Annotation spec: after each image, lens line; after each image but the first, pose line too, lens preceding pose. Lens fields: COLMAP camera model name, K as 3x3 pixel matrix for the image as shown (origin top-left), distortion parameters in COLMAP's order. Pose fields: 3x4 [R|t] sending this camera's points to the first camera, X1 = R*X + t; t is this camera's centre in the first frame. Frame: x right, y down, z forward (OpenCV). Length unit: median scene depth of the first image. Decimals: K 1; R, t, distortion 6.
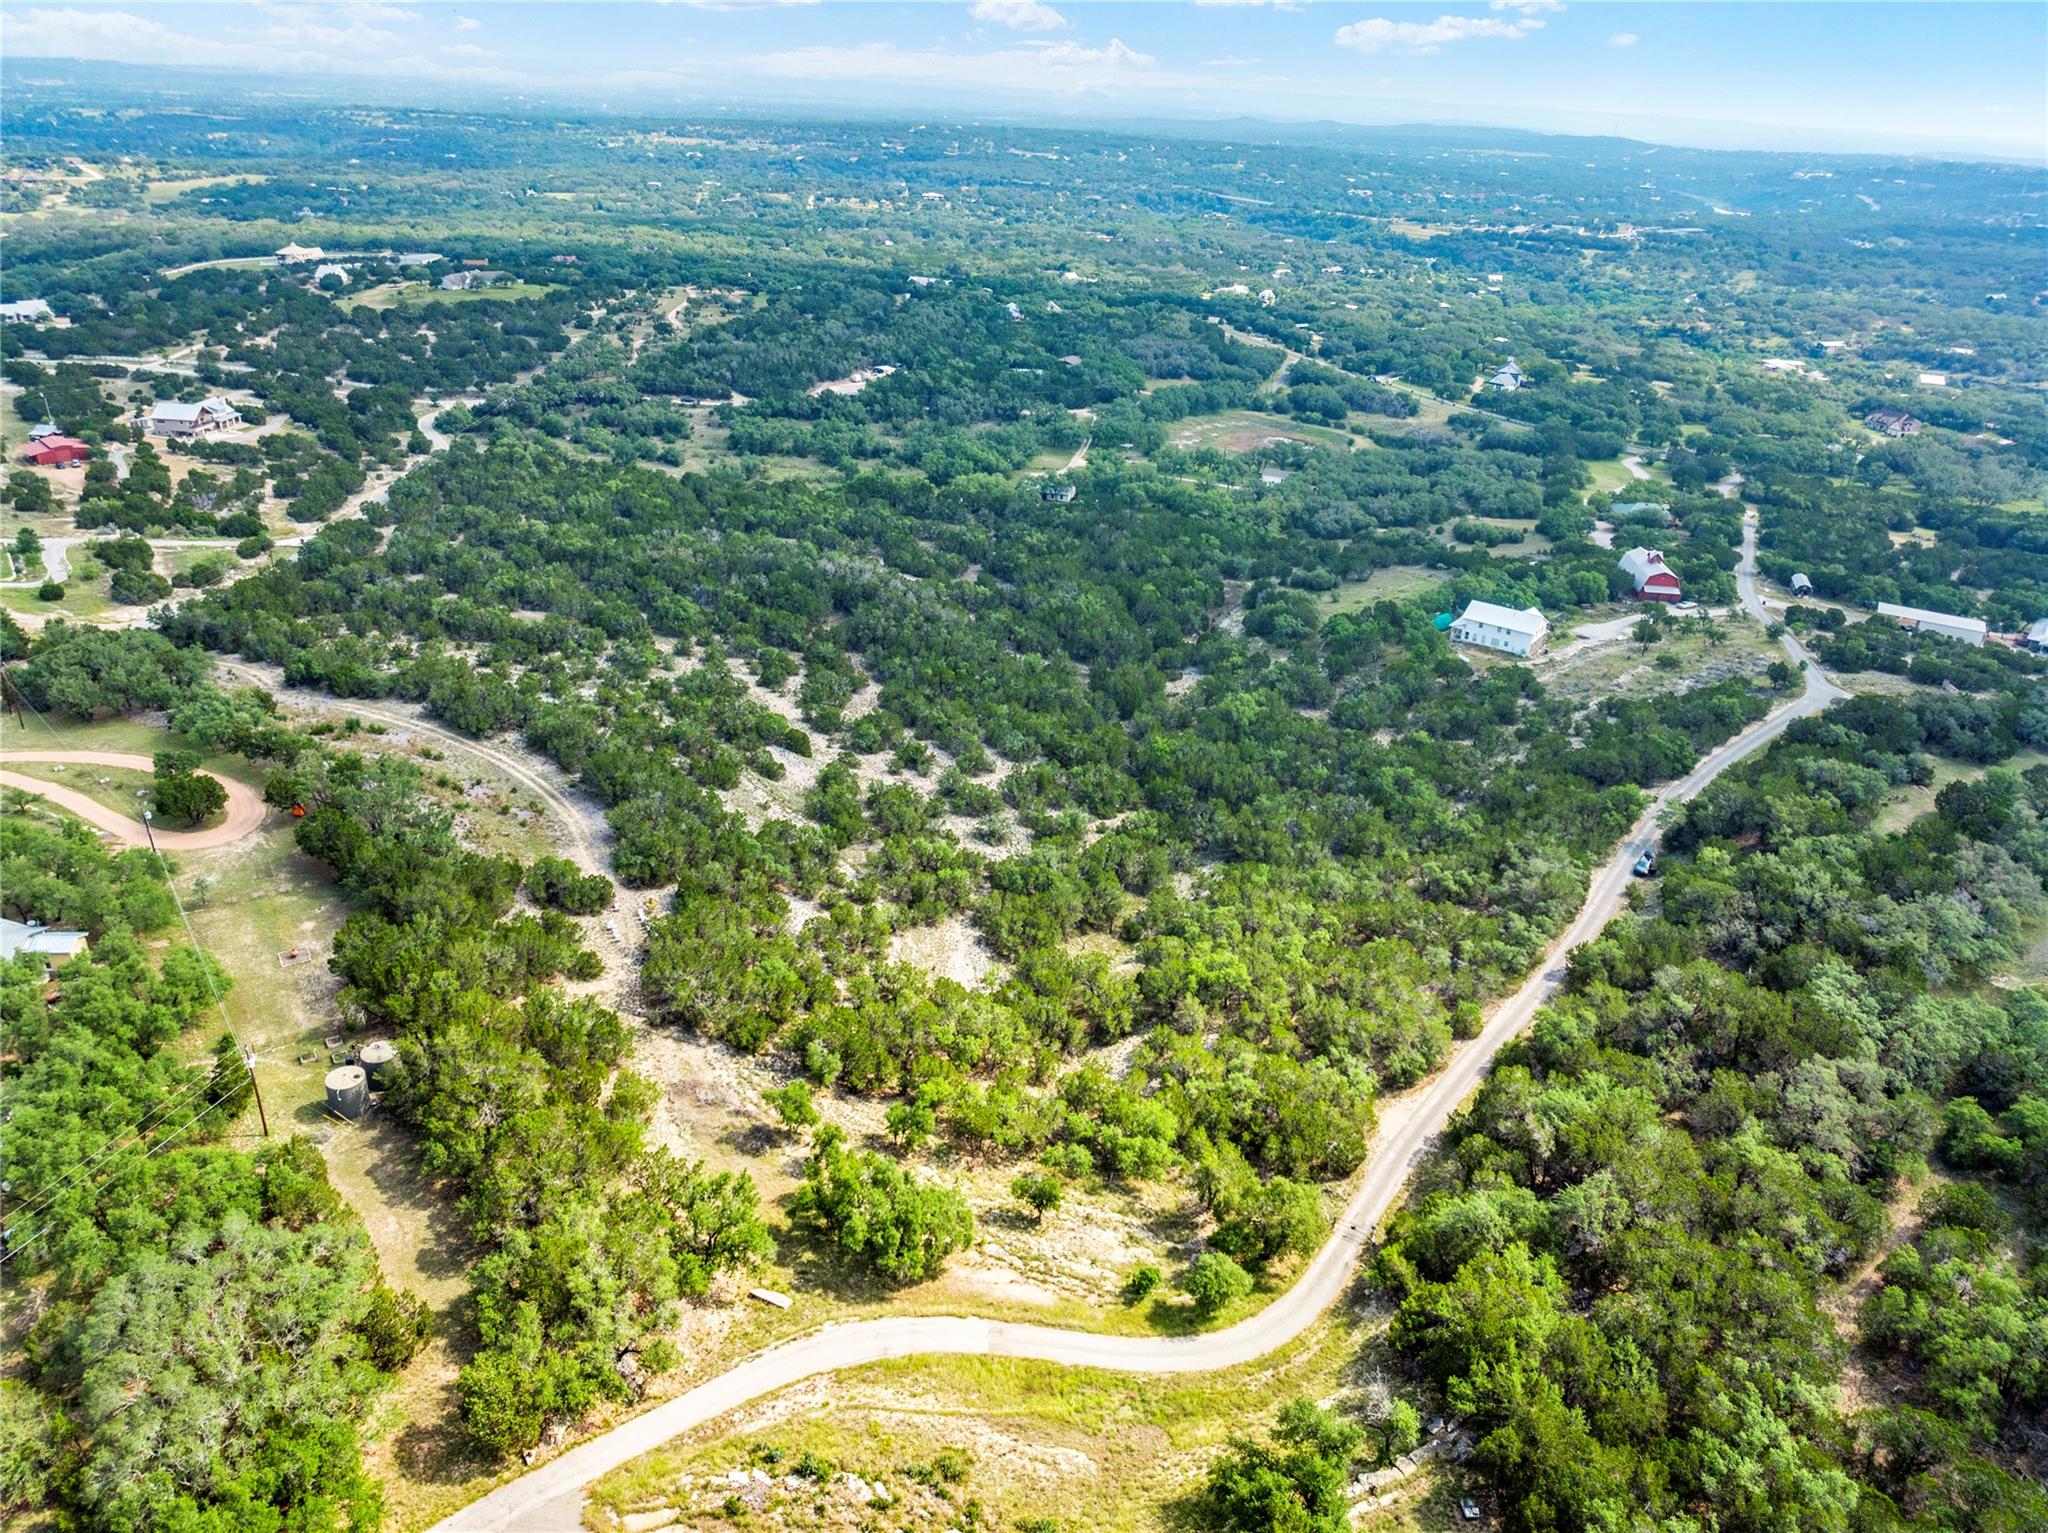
lens RADIAL K [[1443.6, 0, 1012.5], [0, 1443.6, 765.0], [0, 0, 1]] dist [-0.044153, -0.001116]
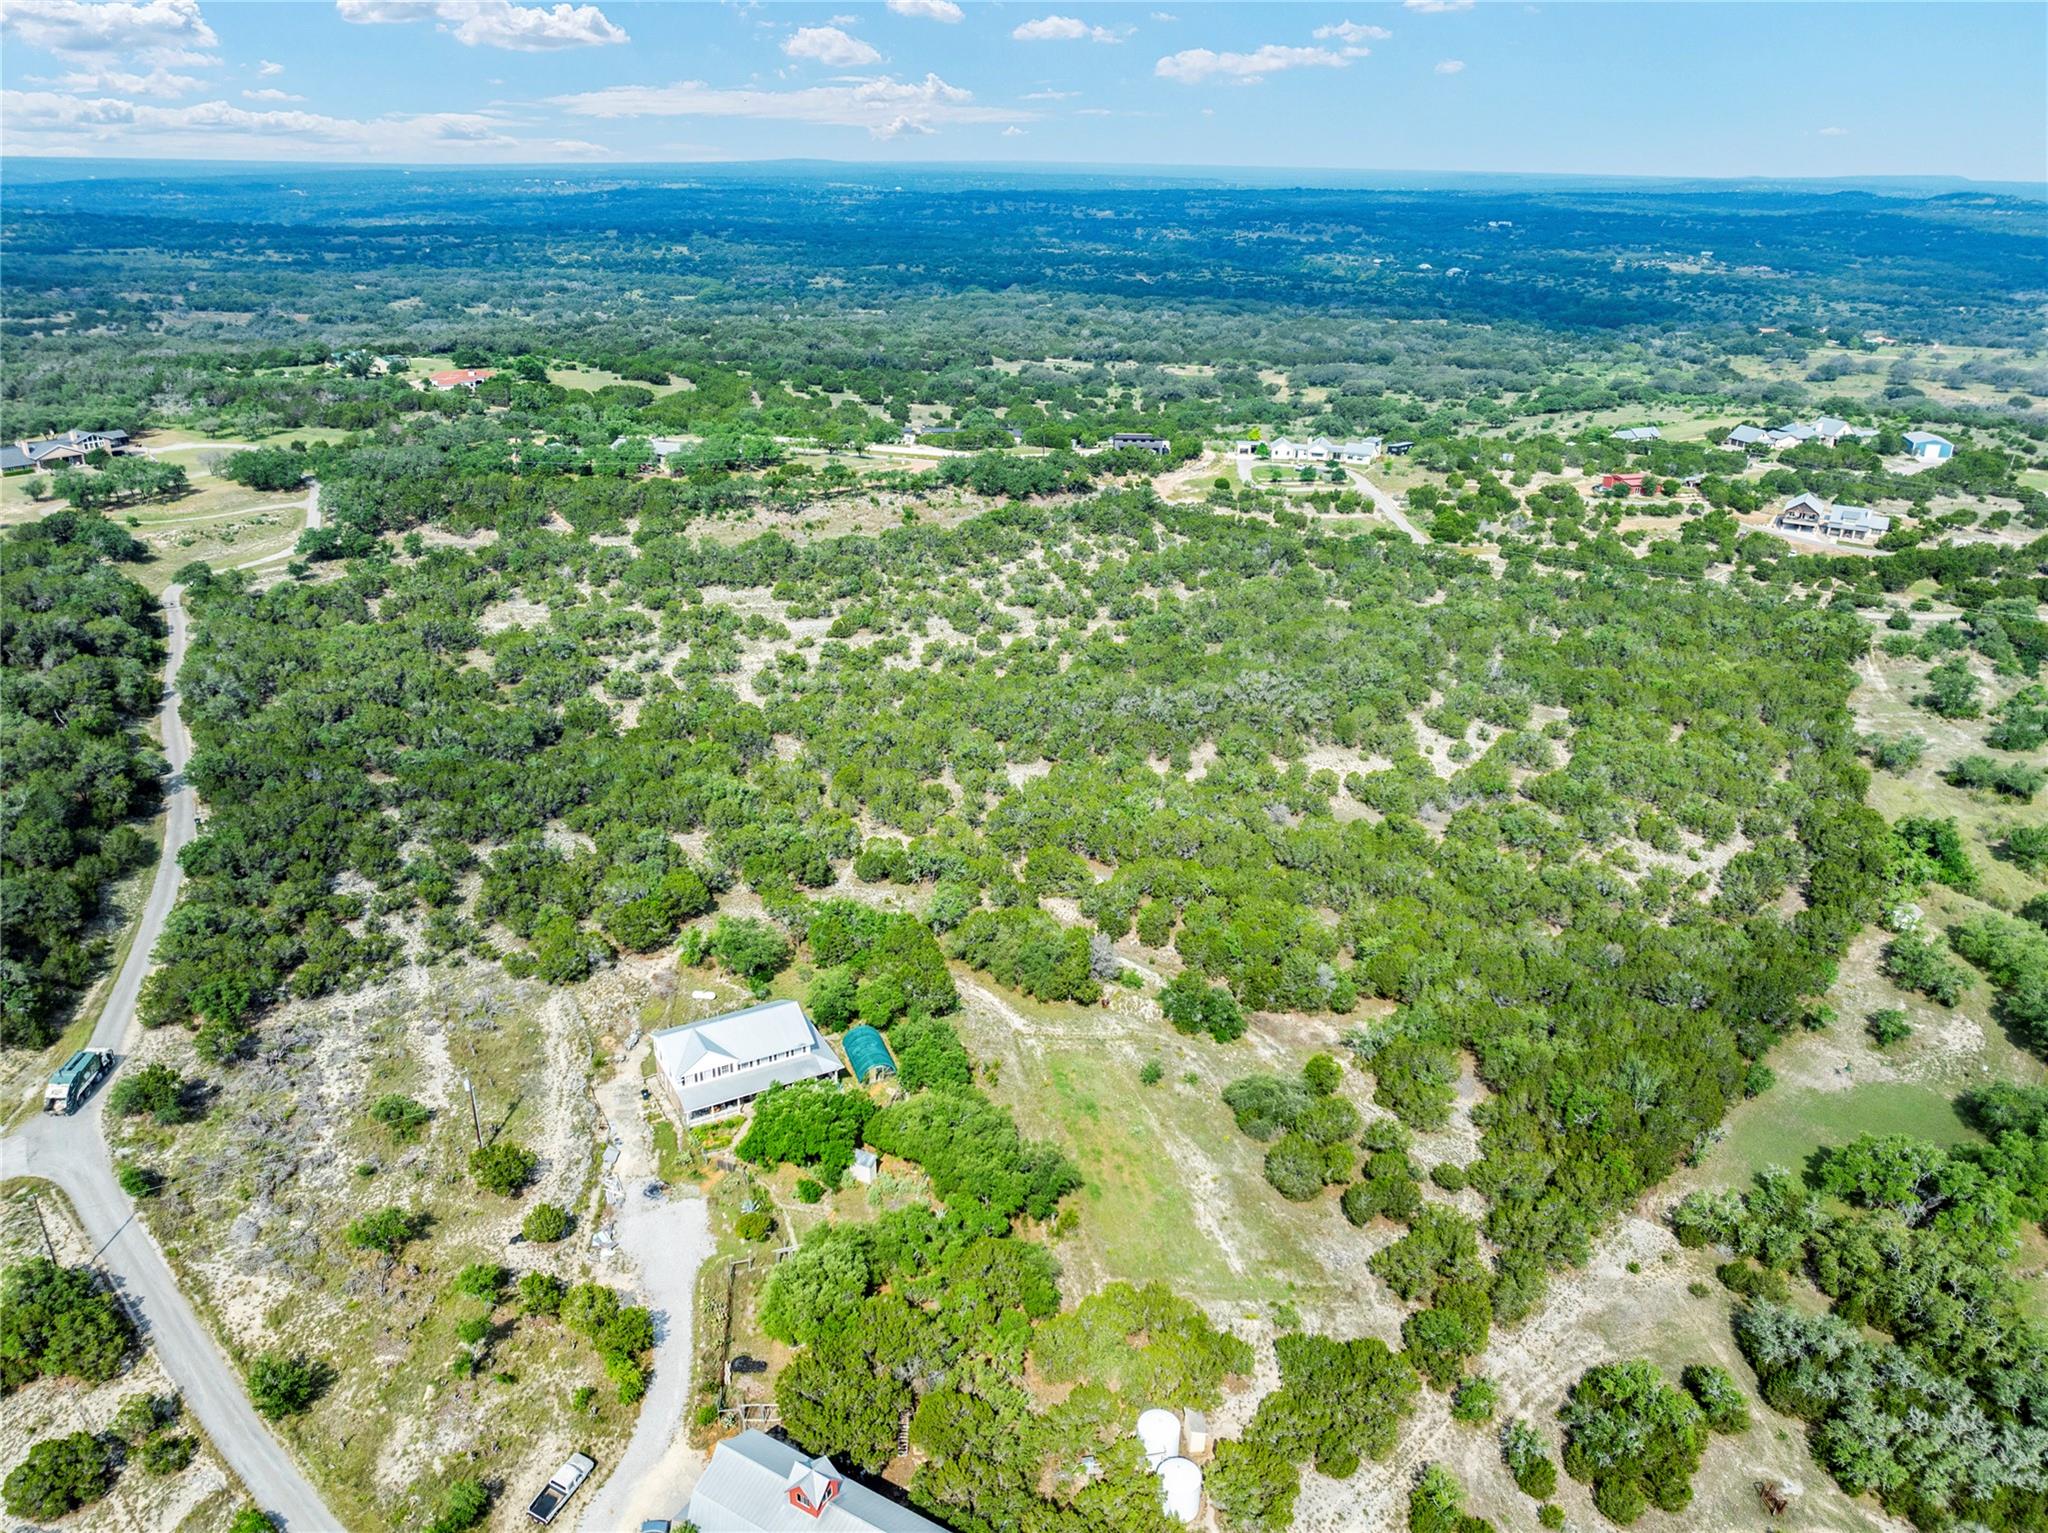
lens RADIAL K [[1447.1, 0, 1041.3], [0, 1447.1, 765.9], [0, 0, 1]] dist [-0.041628, 0.005806]
pose [[-0.406712, 0.305465, -0.860974, 0.464056], [-0.421979, 0.773063, 0.473612, -0.304238], [0.810259, 0.555937, -0.185514, 0.733459]]
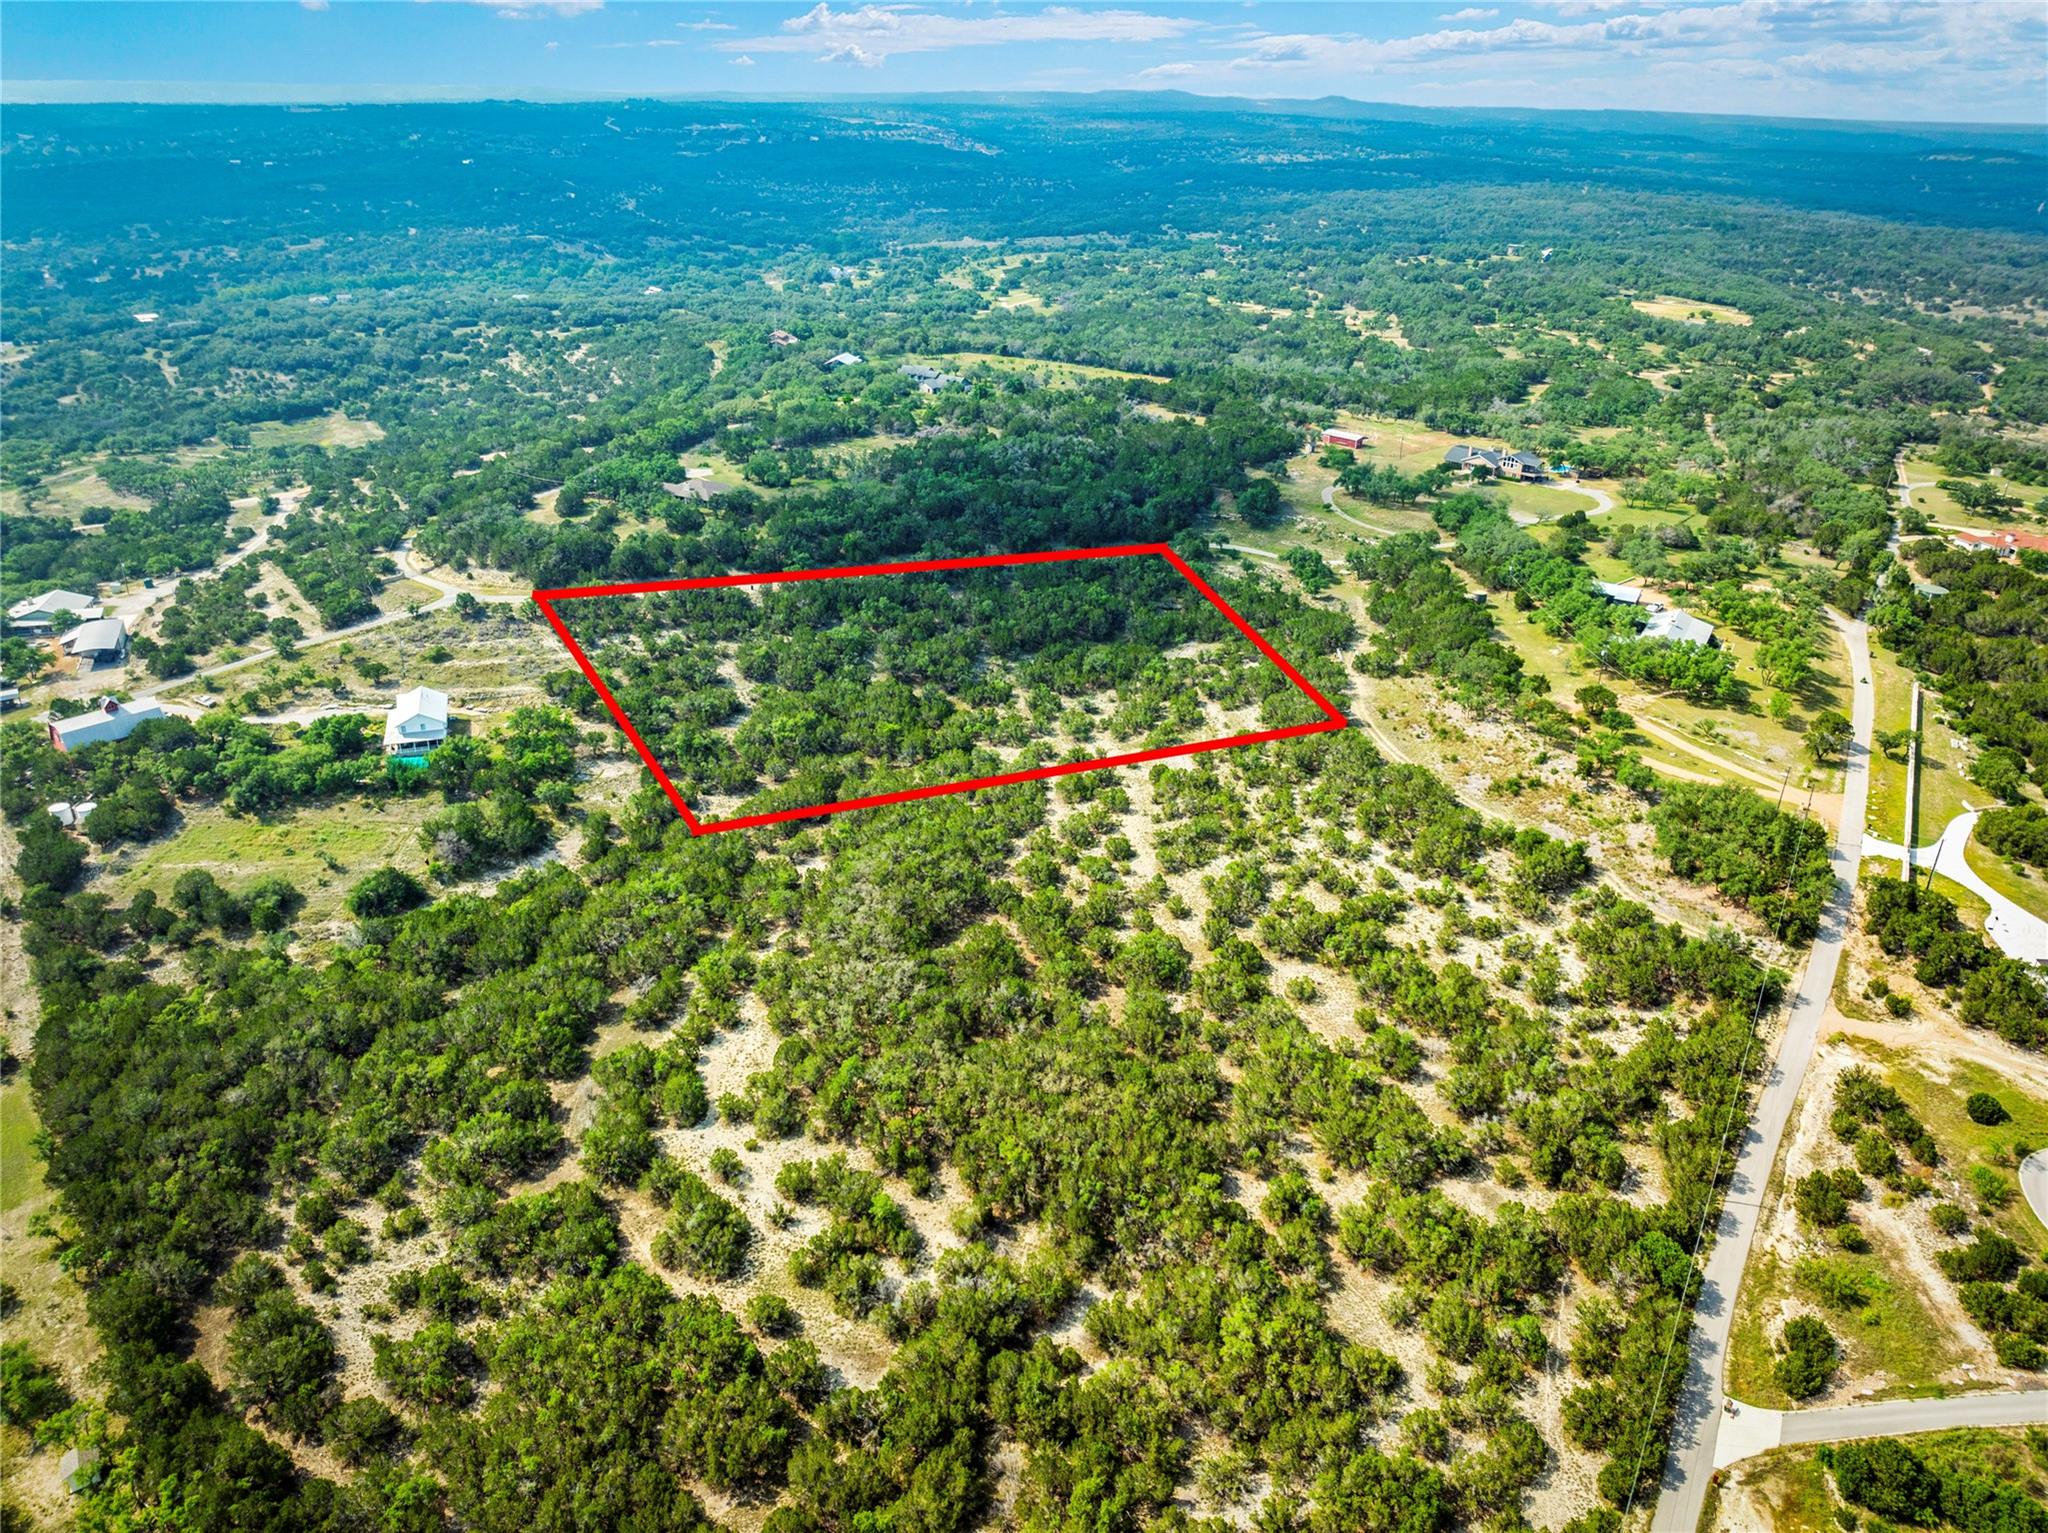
lens RADIAL K [[1421.8, 0, 1042.0], [0, 1421.8, 765.7], [0, 0, 1]] dist [-0.041538, 0.007761]
pose [[-0.827894, -0.293651, 0.477872, -0.324572], [0.191613, 0.652661, 0.733020, -0.468887], [-0.527140, 0.698429, -0.484067, 0.827071]]
